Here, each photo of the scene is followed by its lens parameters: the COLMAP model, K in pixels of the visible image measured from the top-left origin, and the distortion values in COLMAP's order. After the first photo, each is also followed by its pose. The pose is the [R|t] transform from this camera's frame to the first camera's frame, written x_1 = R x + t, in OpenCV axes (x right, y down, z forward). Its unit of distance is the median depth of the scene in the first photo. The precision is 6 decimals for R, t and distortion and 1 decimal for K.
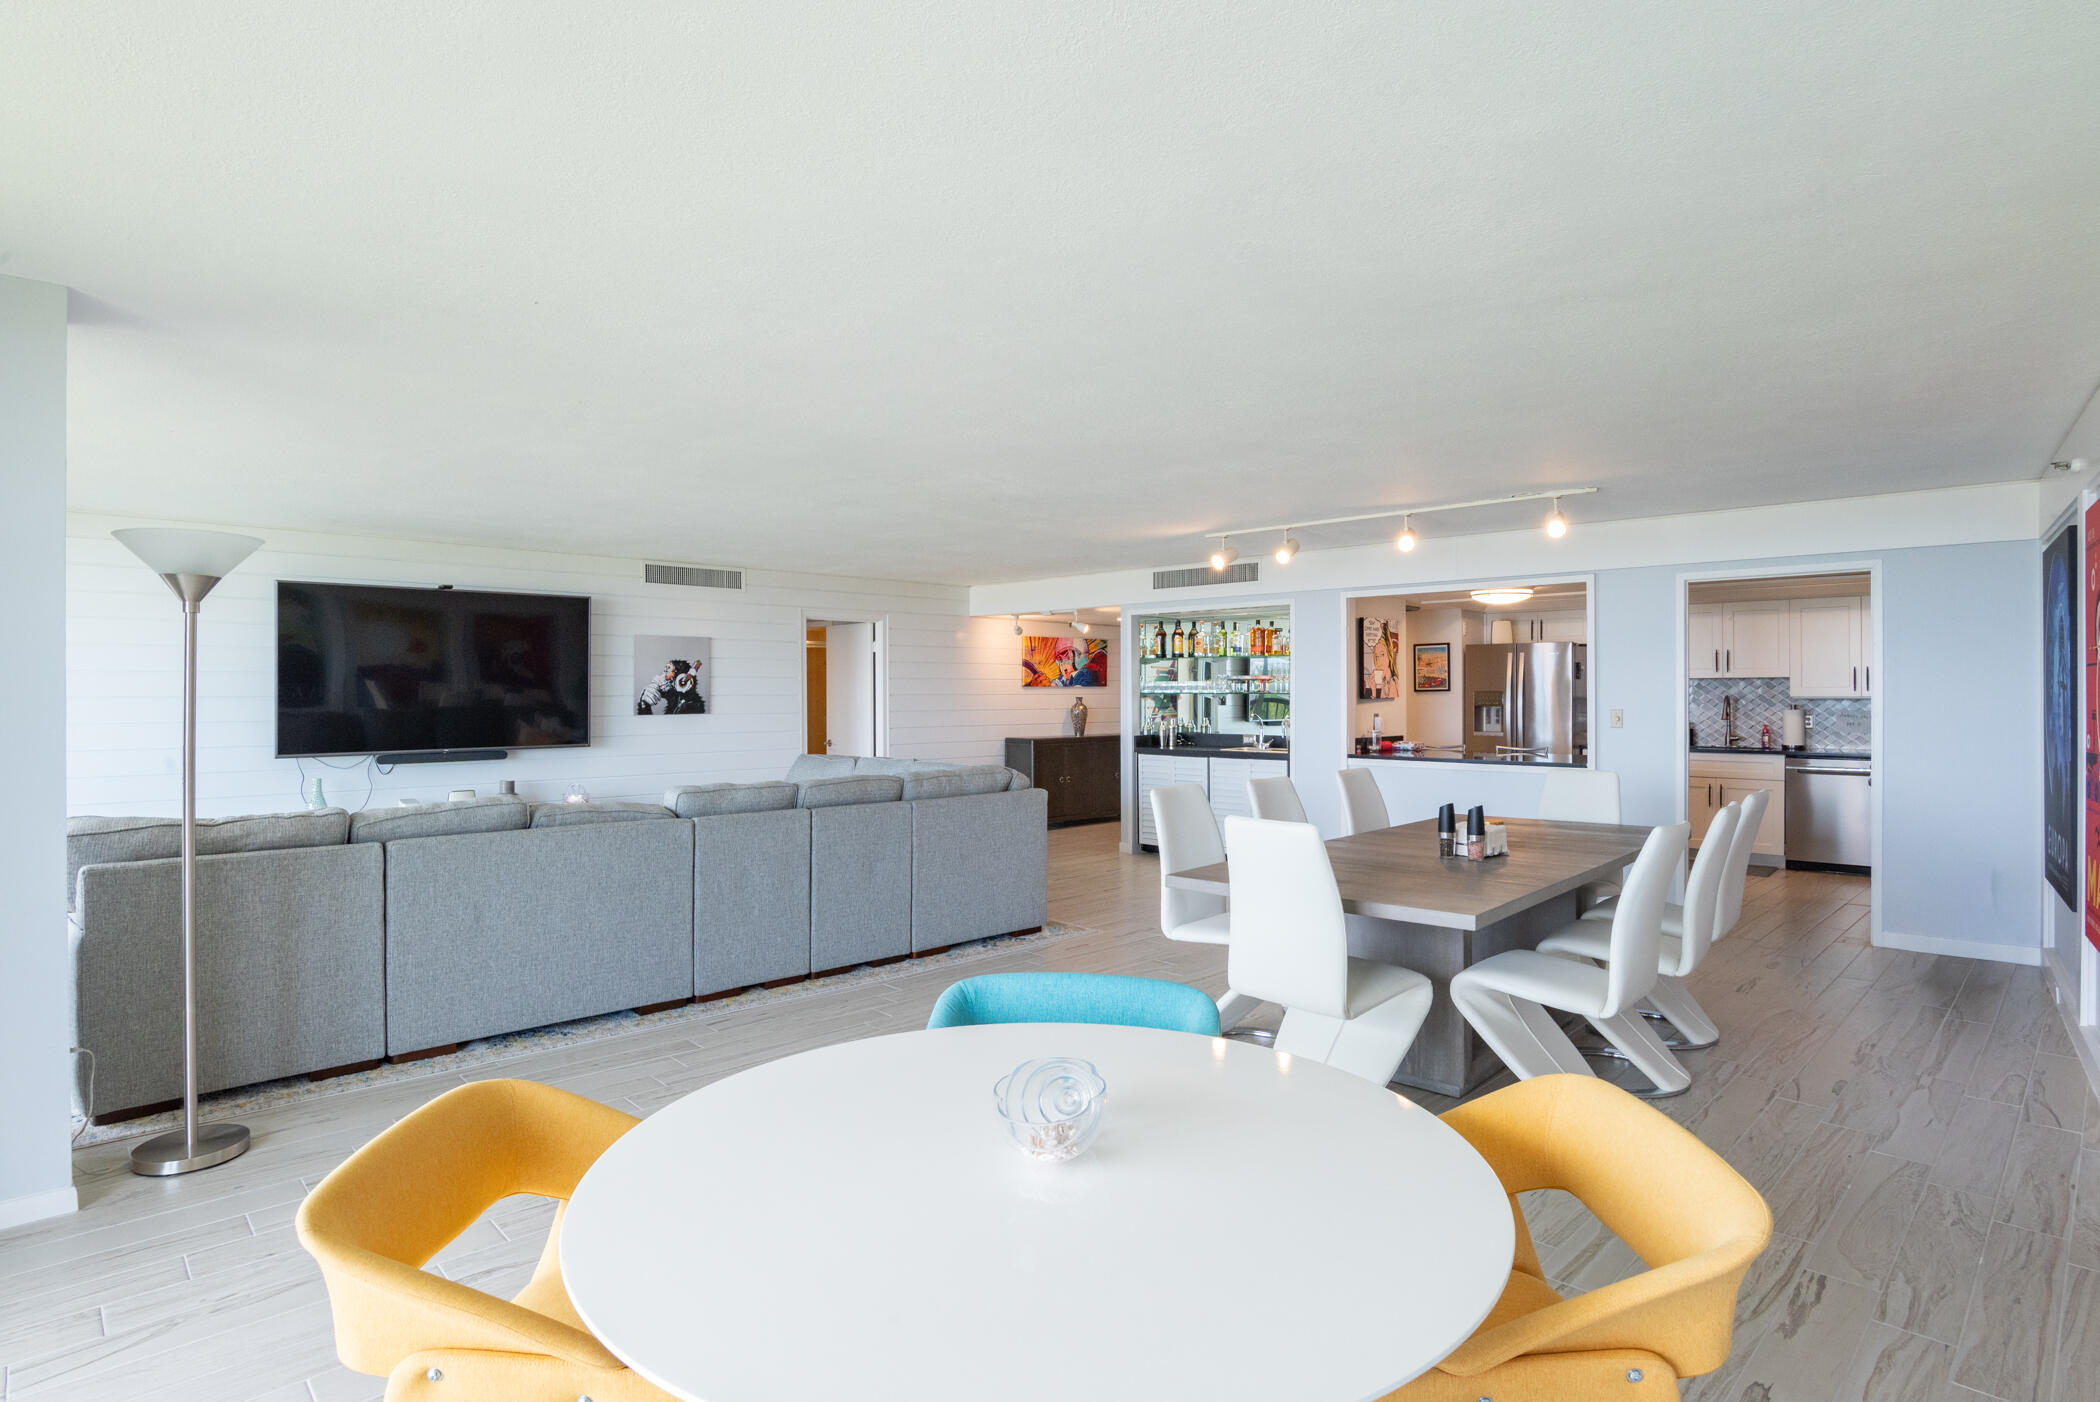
lens RADIAL K [[1064.2, 0, 1053.5], [0, 1064.2, 700.1], [0, 0, 1]] dist [-0.022296, 0.000468]
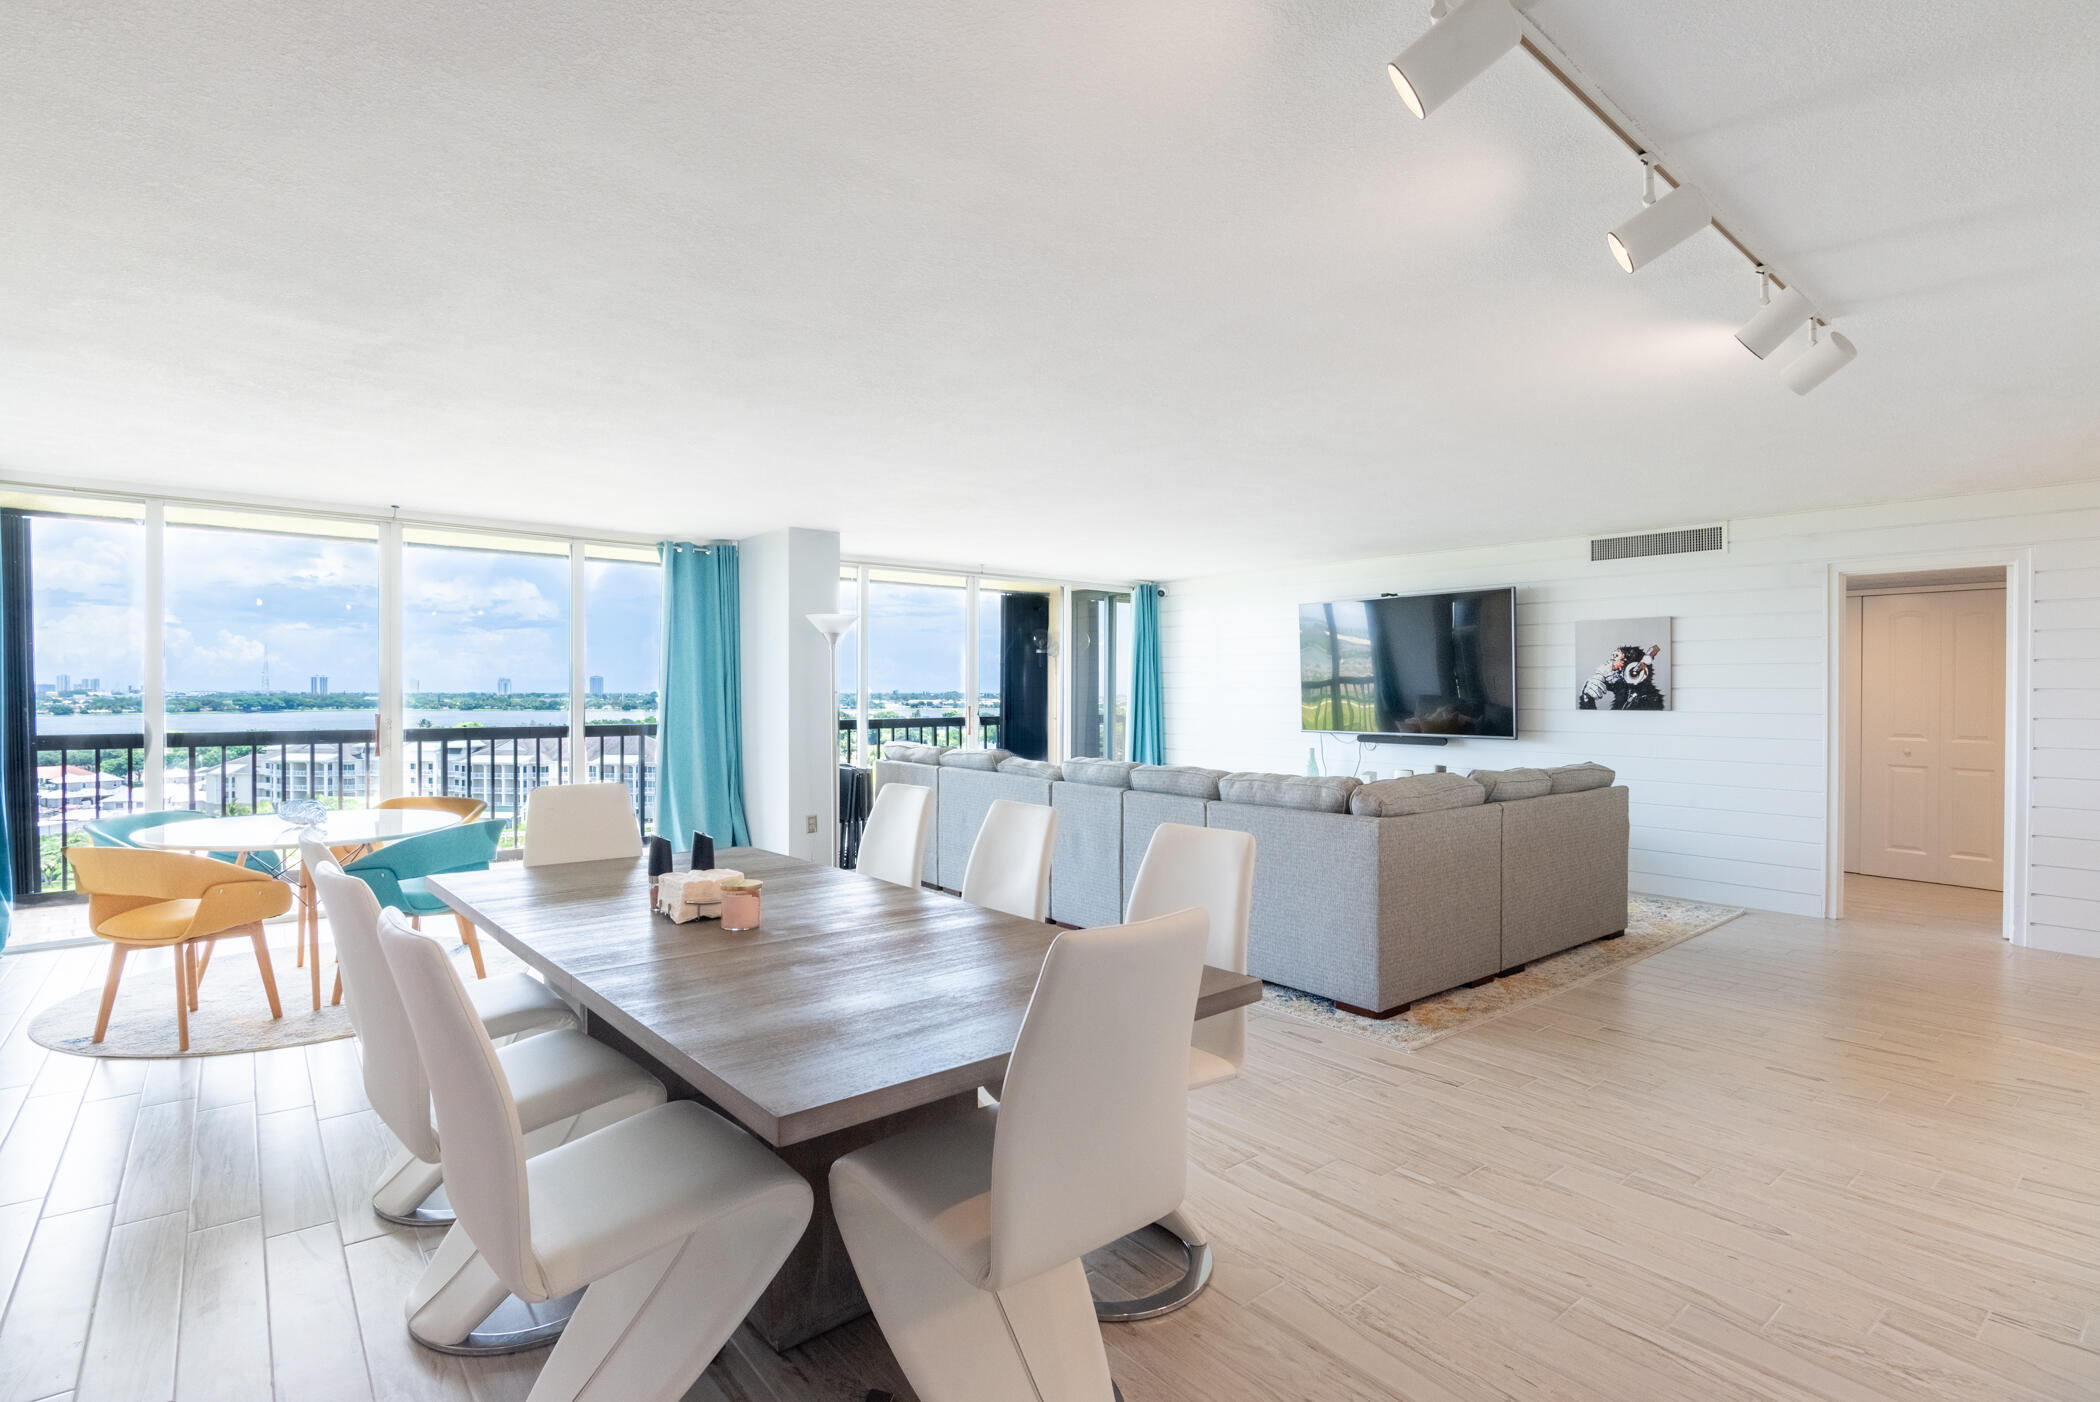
lens RADIAL K [[1025.5, 0, 1059.5], [0, 1025.5, 698.3], [0, 0, 1]] dist [-0.021167, -0.001229]
pose [[-0.088222, 0.011699, -0.996032, 0.499352], [-0.008156, 0.999889, 0.012467, -0.002633], [0.996067, 0.009224, -0.088117, 0.620316]]
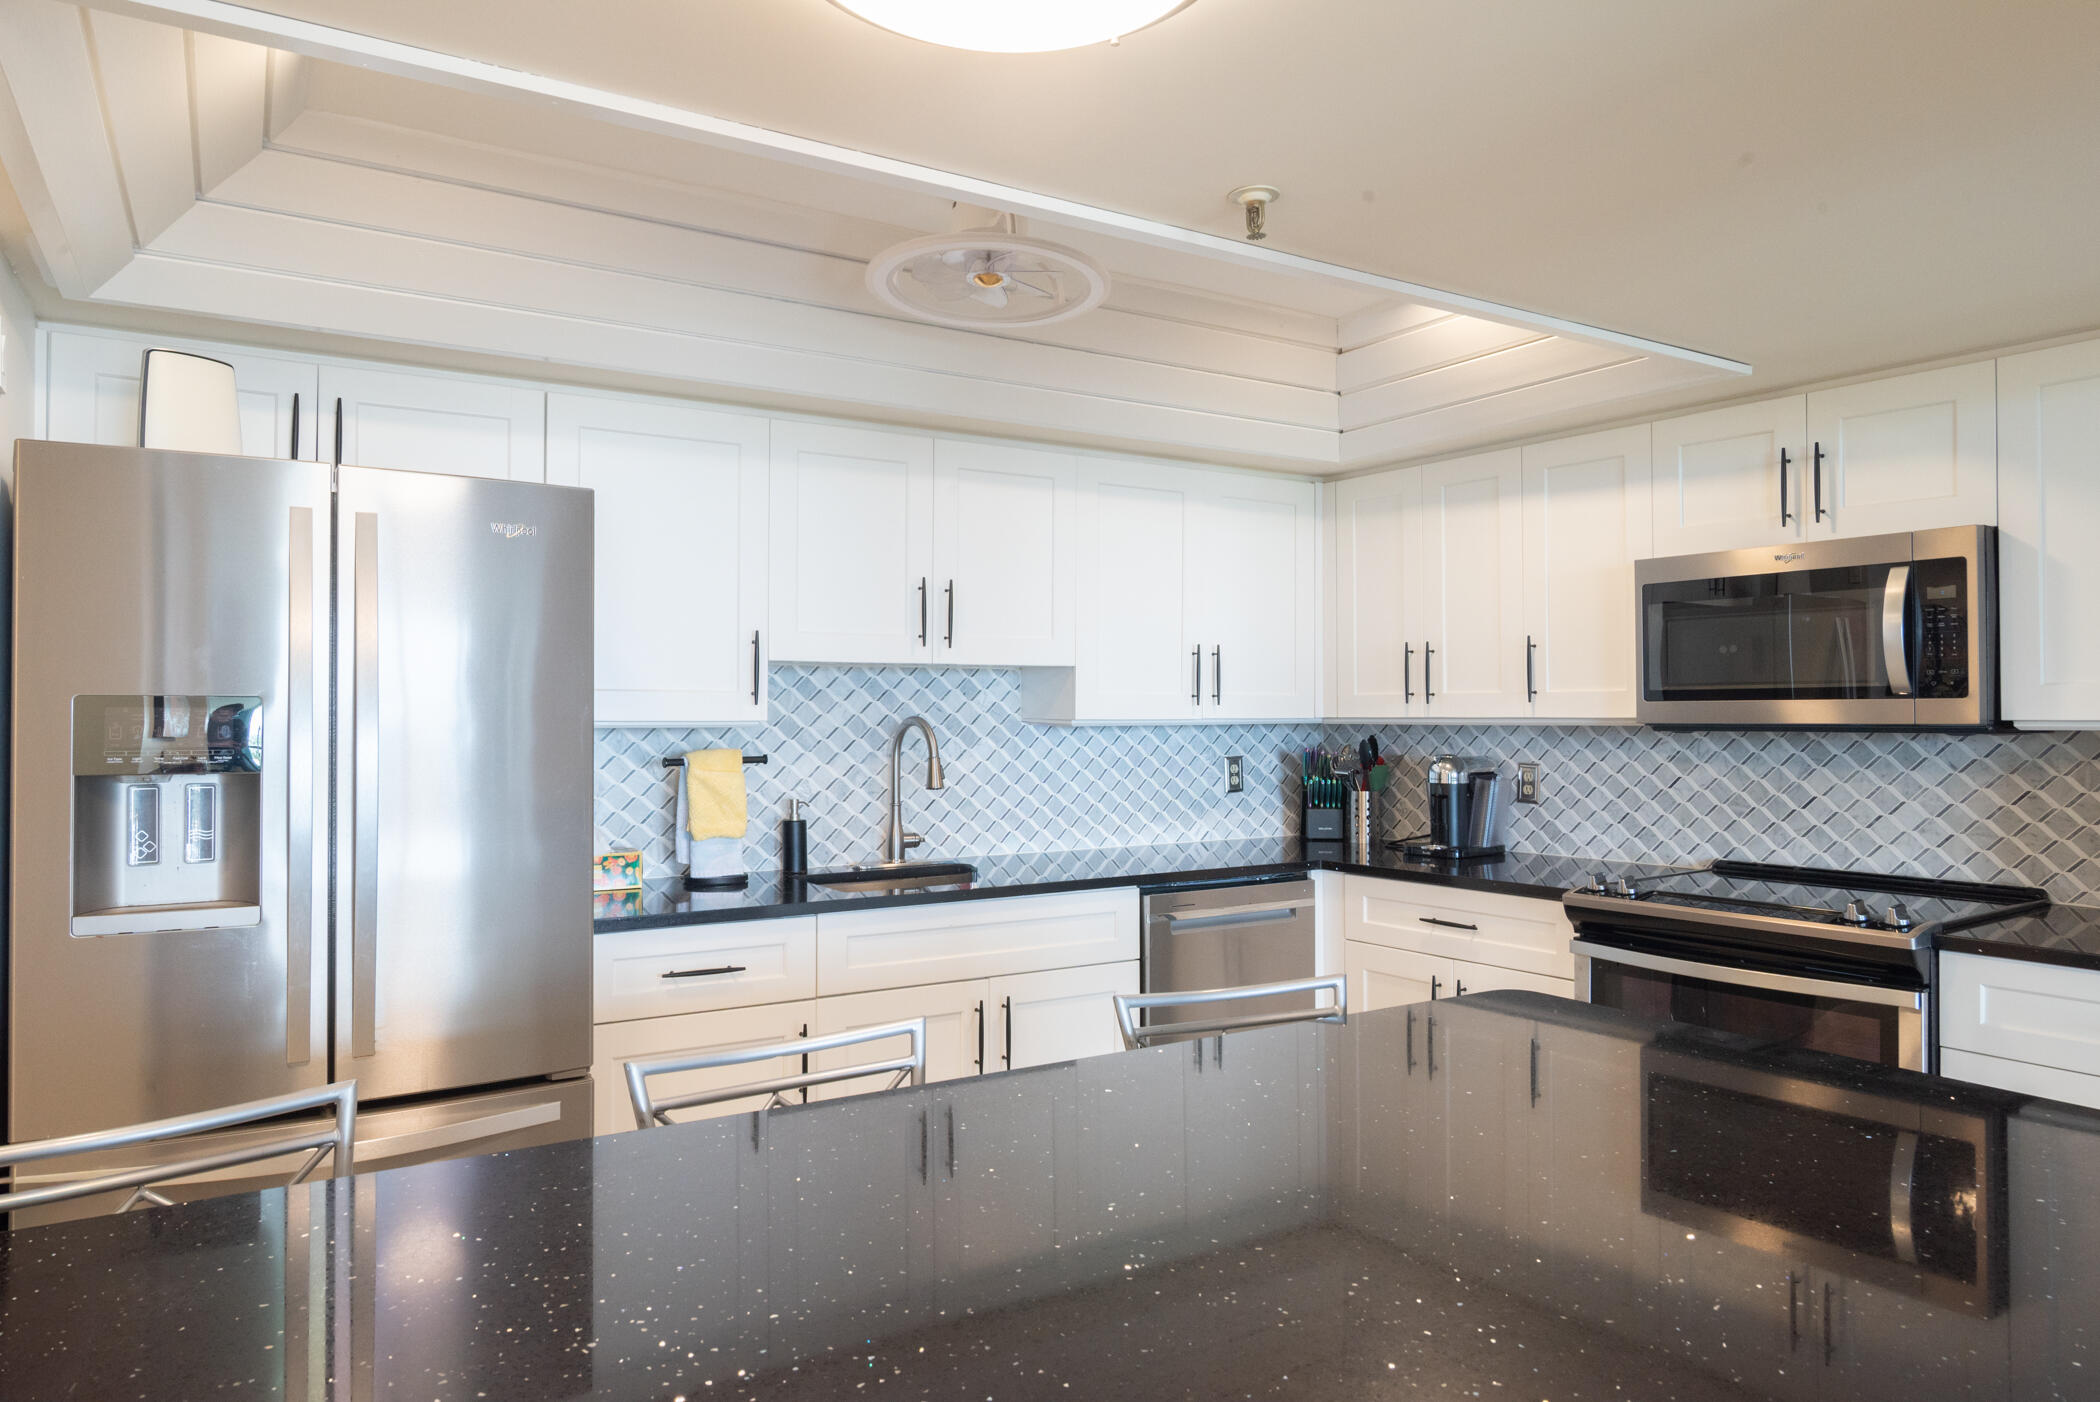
lens RADIAL K [[1338.2, 0, 1055.0], [0, 1338.2, 701.4], [0, 0, 1]] dist [0.005829, 0.001355]
pose [[0.267439, 0.008413, 0.963538, 0.246905], [0.006132, 0.999927, -0.010433, -0.004673], [-0.963555, 0.008698, 0.267368, 0.876812]]
